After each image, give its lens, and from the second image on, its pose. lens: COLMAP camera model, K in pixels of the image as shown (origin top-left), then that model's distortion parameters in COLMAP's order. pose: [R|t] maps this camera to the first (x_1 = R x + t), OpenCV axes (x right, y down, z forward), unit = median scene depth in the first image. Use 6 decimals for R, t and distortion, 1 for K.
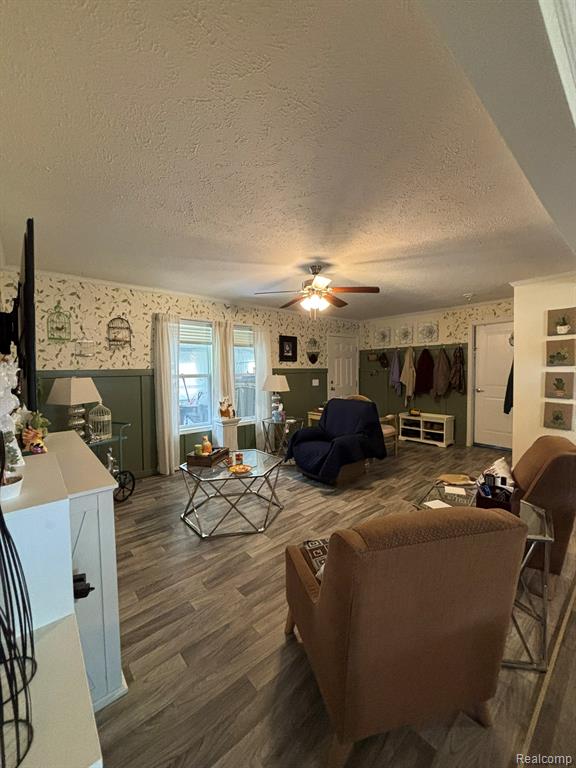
lens RADIAL K [[306.6, 0, 286.0], [0, 306.6, 385.6], [0, 0, 1]] dist [-0.001191, -0.000885]
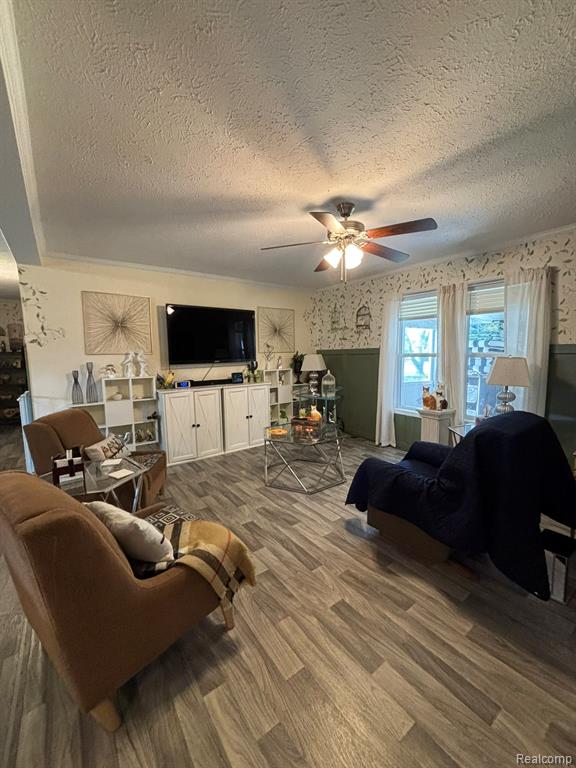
lens RADIAL K [[306.6, 0, 291.6], [0, 306.6, 383.4], [0, 0, 1]] dist [-0.001191, -0.000885]
pose [[-0.068854, 0.111165, -0.991414, 0.837366], [-0.040112, 0.992660, 0.114090, -0.048202], [0.996820, 0.047623, -0.063889, 0.912115]]
